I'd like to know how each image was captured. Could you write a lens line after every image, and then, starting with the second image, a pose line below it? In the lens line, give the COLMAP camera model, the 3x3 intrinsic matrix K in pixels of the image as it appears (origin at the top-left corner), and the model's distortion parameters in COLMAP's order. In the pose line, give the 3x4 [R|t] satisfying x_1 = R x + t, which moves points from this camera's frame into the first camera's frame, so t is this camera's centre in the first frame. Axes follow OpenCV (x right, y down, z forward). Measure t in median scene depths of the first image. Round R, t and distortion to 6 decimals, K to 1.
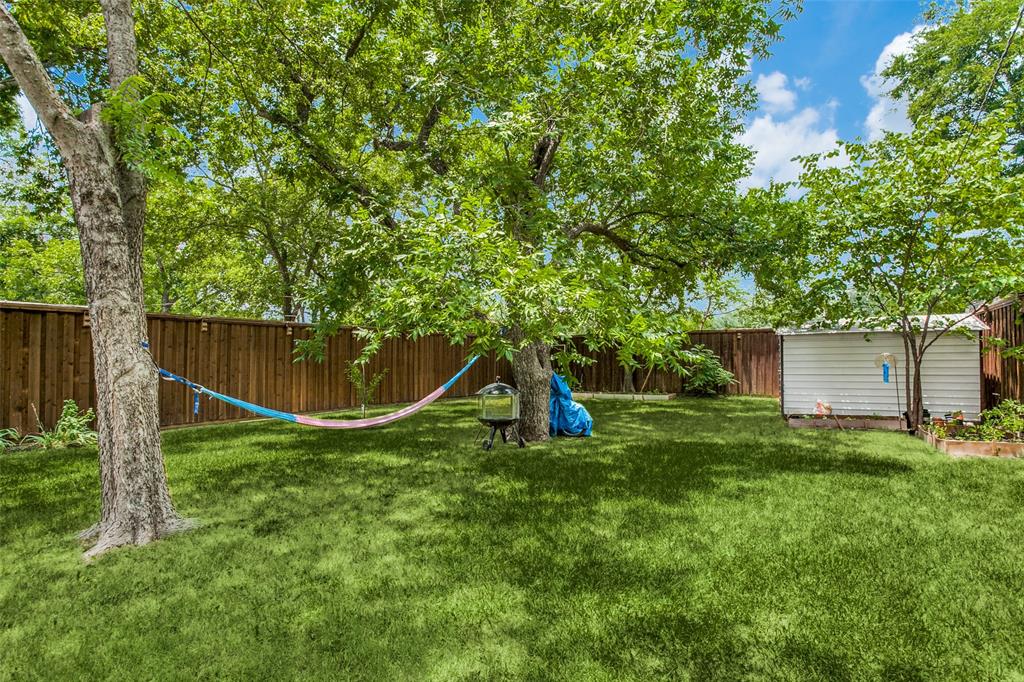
lens RADIAL K [[518.5, 0, 509.0], [0, 518.5, 347.8], [0, 0, 1]] dist [-0.060191, 0.033868]
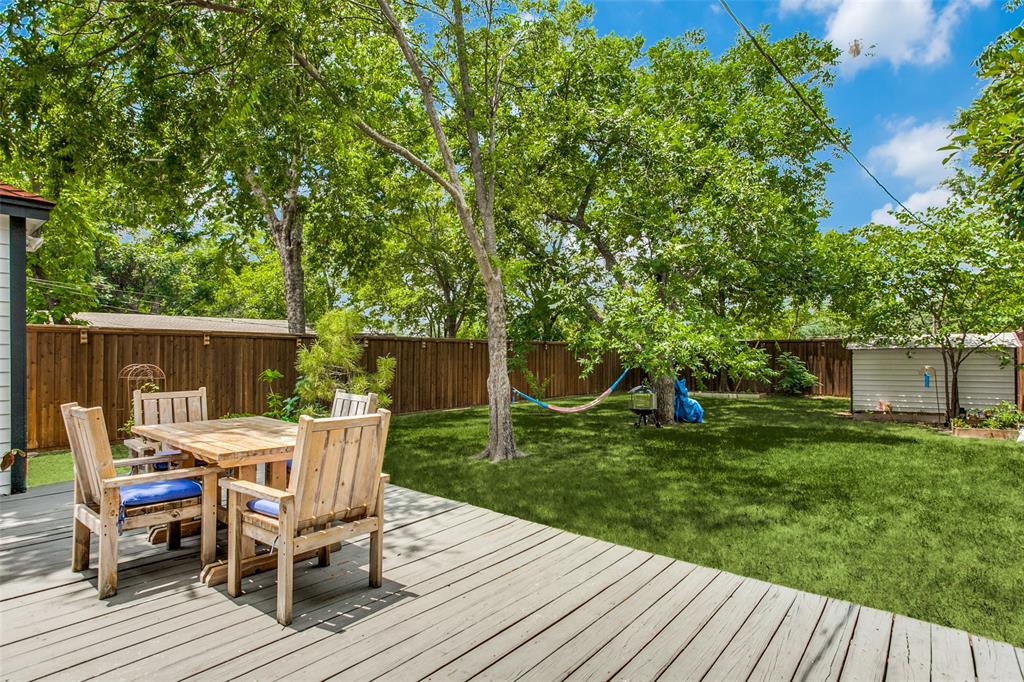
lens RADIAL K [[518.5, 0, 509.0], [0, 518.5, 347.8], [0, 0, 1]] dist [-0.060191, 0.033868]
pose [[0.987581, -0.002384, -0.157093, -0.147492], [0.003395, 0.999975, 0.006168, -0.048387], [0.157075, -0.006624, 0.987564, -0.501294]]
